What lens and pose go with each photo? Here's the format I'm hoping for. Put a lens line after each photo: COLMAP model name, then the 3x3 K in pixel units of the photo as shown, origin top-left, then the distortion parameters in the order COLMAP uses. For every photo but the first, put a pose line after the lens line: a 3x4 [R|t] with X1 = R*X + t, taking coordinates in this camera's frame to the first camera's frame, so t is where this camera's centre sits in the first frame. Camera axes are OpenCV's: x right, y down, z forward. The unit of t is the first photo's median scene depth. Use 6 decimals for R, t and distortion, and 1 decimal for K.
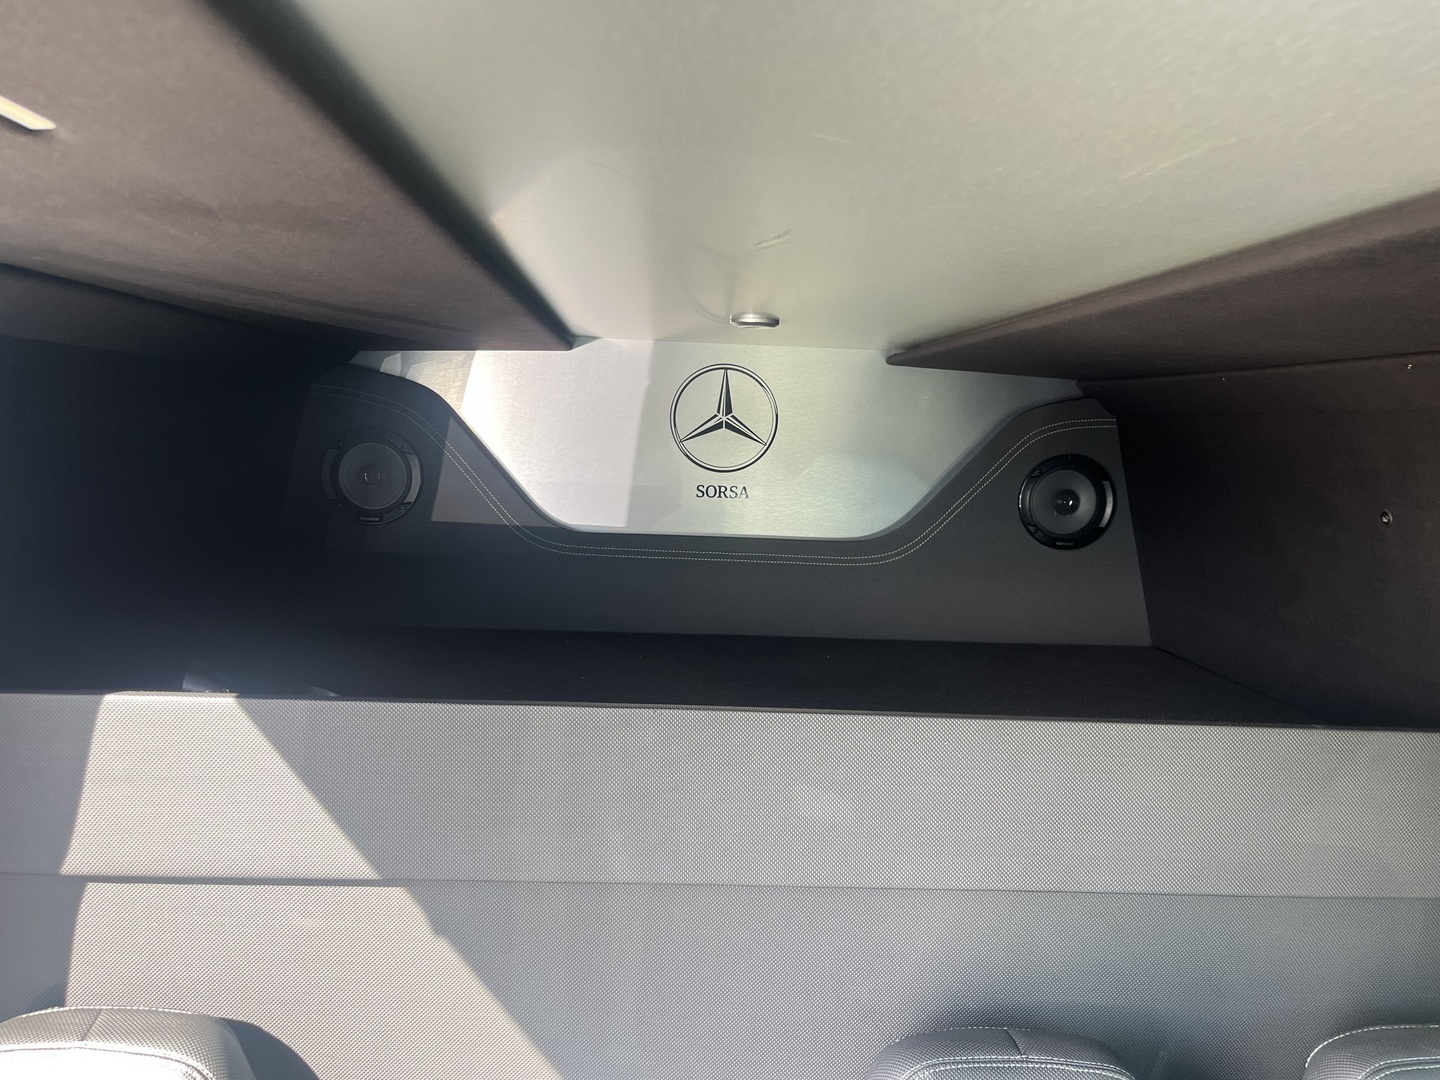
lens RADIAL K [[1133.4, 0, 720.0], [0, 1133.4, 540.0], [0, 0, 1]] dist [-0.004550, -0.001405]
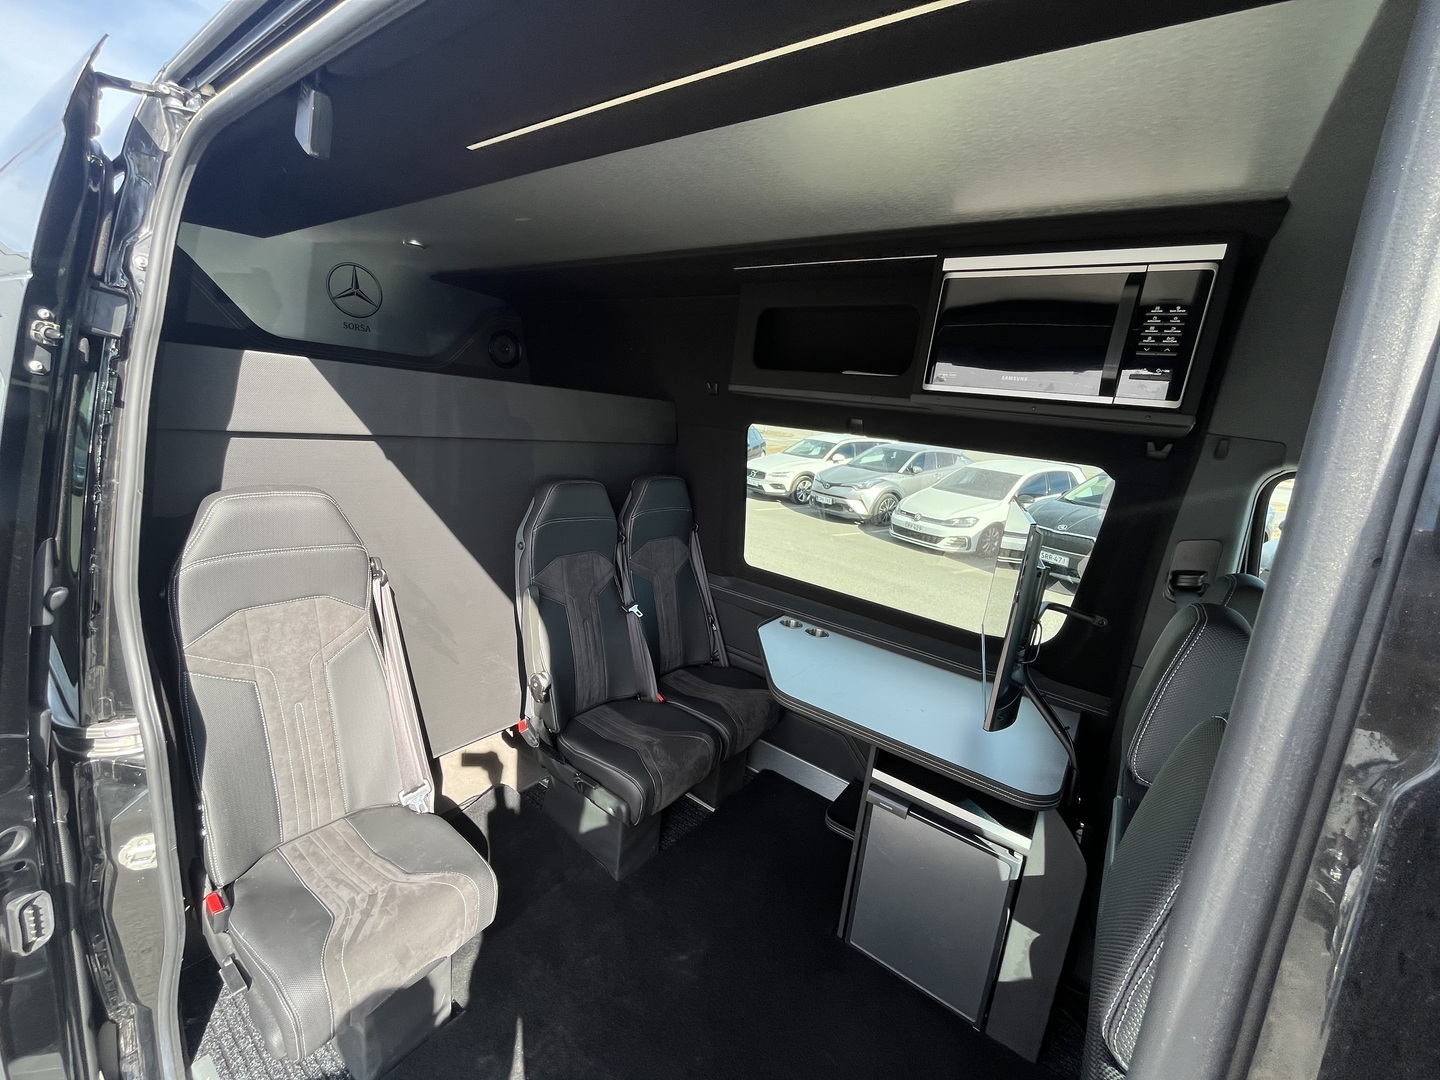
lens RADIAL K [[574.2, 0, 720.0], [0, 574.2, 540.0], [0, 0, 1]] dist [-0.001827, -0.000125]
pose [[0.654755, -0.144404, 0.741918, -0.437784], [-0.001850, 0.981271, 0.192624, 0.152193], [-0.755839, -0.127494, 0.642225, -0.291988]]
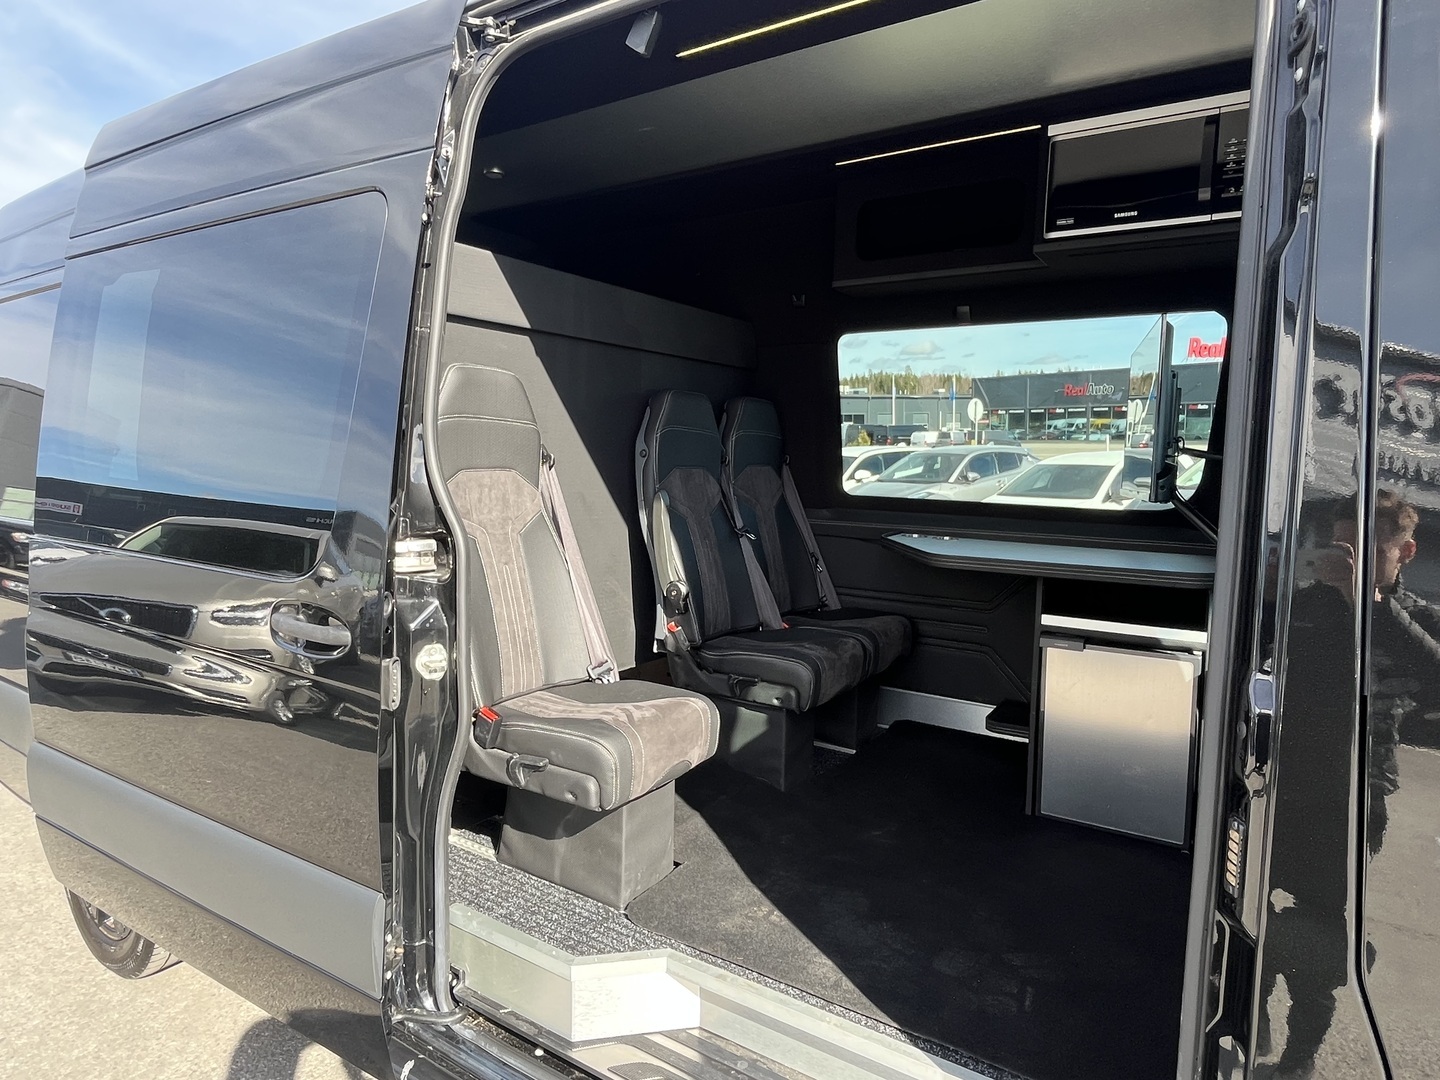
lens RADIAL K [[849.6, 0, 714.3], [0, 849.6, 533.8], [0, 0, 1]] dist [0.003471, -0.000774]
pose [[0.608942, -0.109310, 0.785647, -0.943051], [0.086797, 0.993694, 0.070981, 0.378565], [-0.788451, 0.024968, 0.614590, -0.351259]]
